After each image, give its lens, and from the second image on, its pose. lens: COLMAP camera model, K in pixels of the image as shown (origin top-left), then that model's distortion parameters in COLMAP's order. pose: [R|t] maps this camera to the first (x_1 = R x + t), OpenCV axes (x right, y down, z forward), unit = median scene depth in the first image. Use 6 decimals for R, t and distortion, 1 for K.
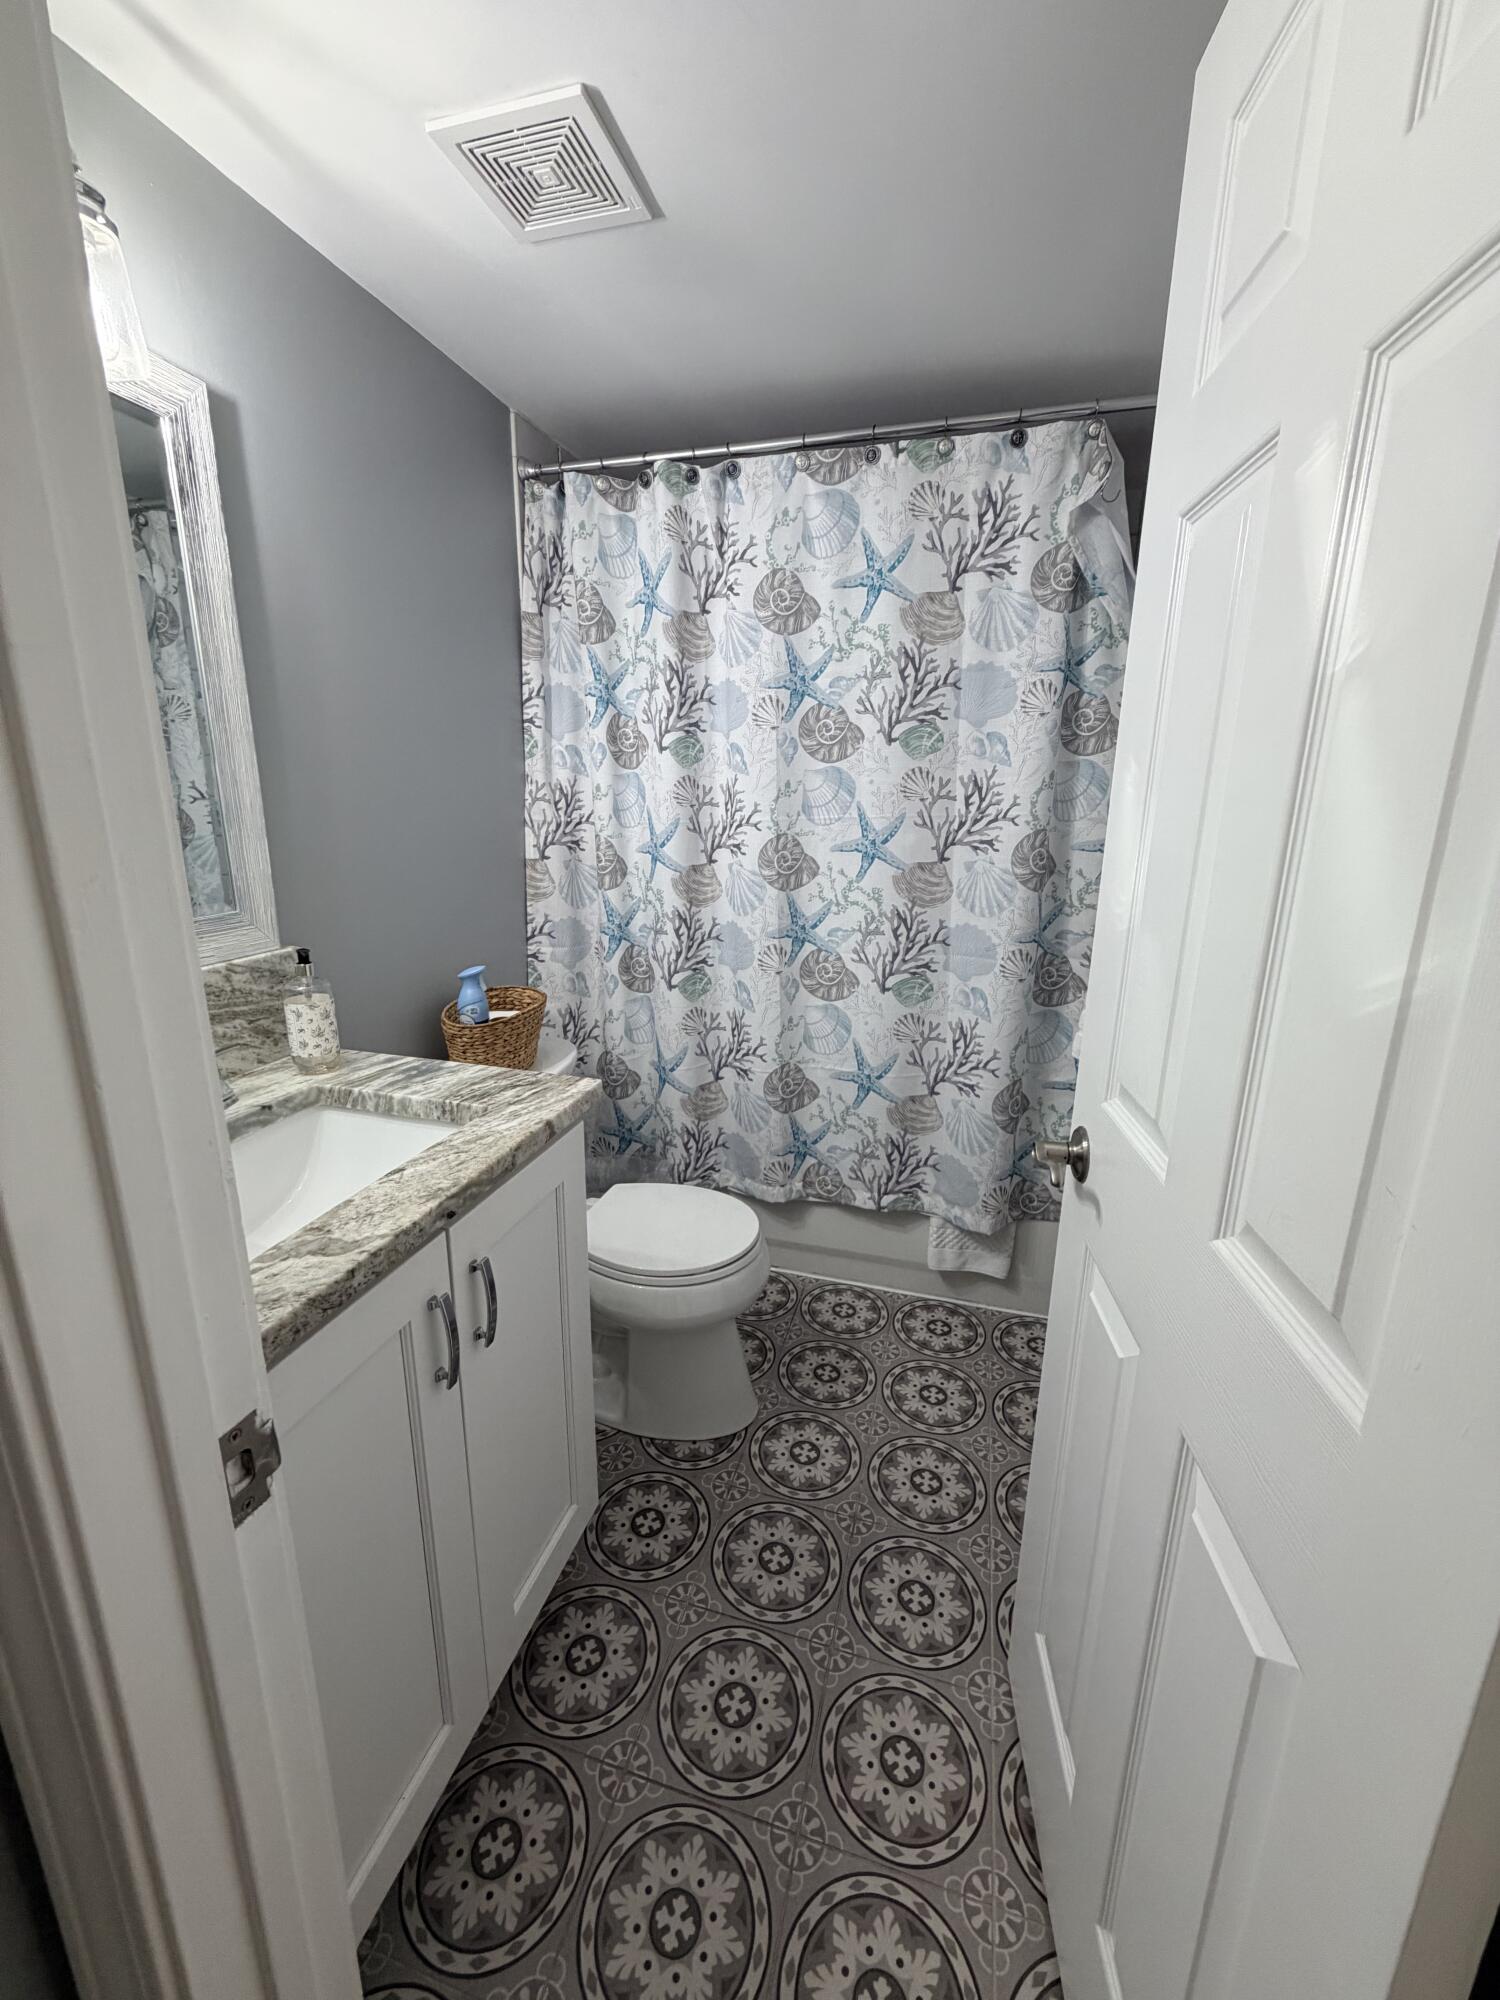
lens RADIAL K [[798.0, 0, 753.3], [0, 798.0, 999.8], [0, 0, 1]] dist [-0.001366, 0.000808]
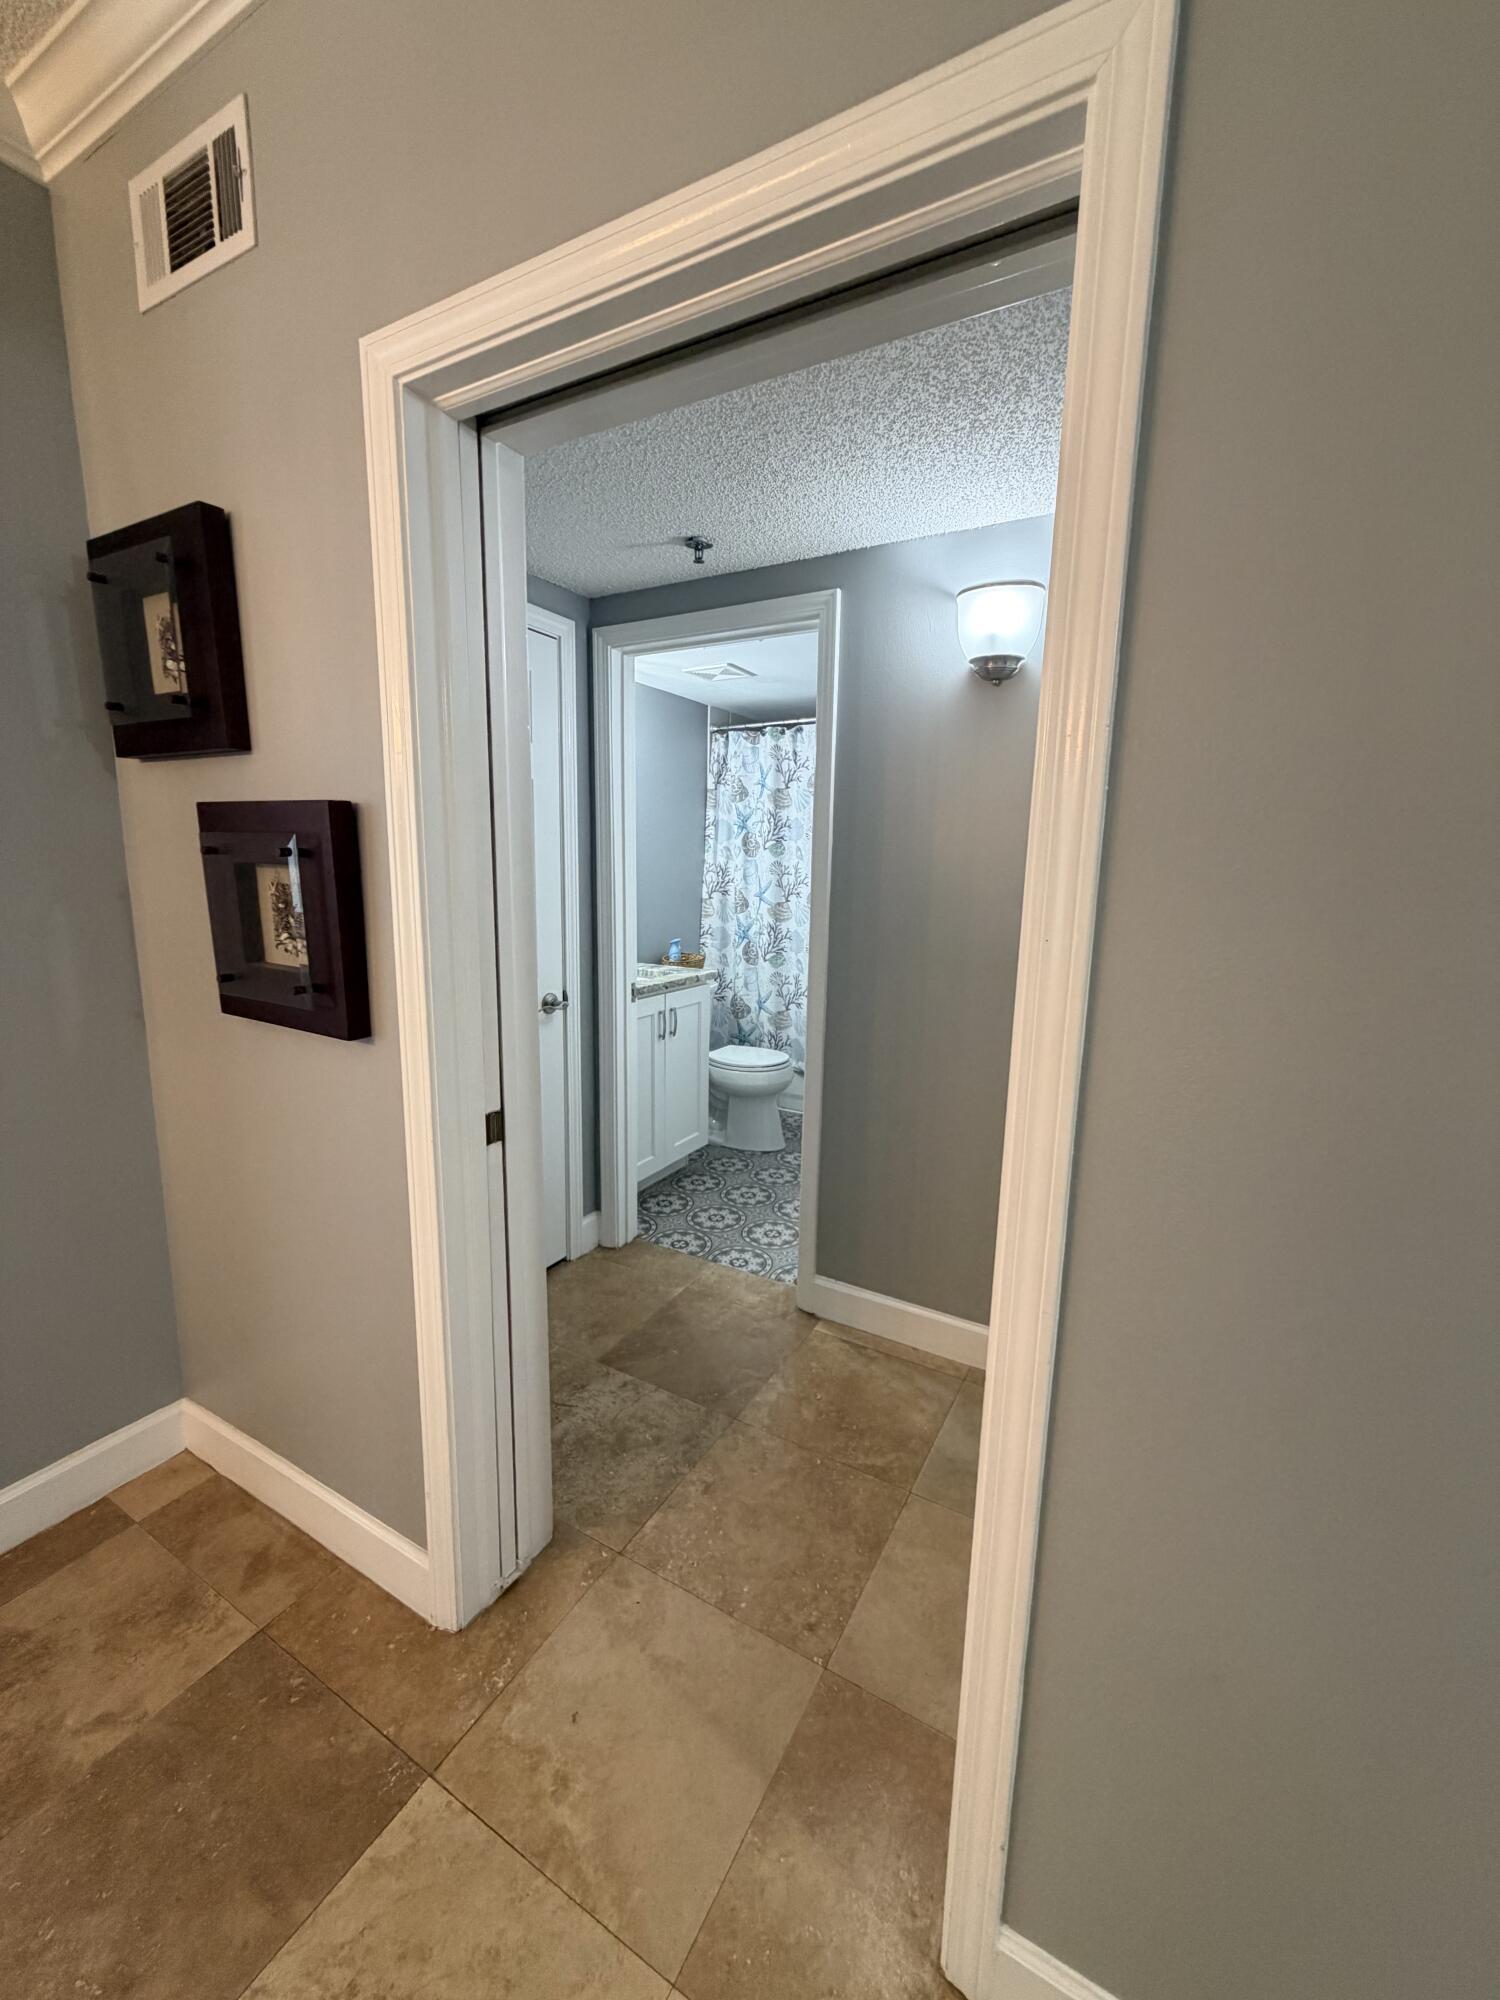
lens RADIAL K [[798.0, 0, 750.9], [0, 798.0, 1002.6], [0, 0, 1]] dist [-0.001366, 0.000808]
pose [[0.971041, 0.045625, -0.234517, 0.363256], [-0.064582, 0.995180, -0.073800, 0.255654], [0.230020, 0.086808, 0.969307, -1.040910]]
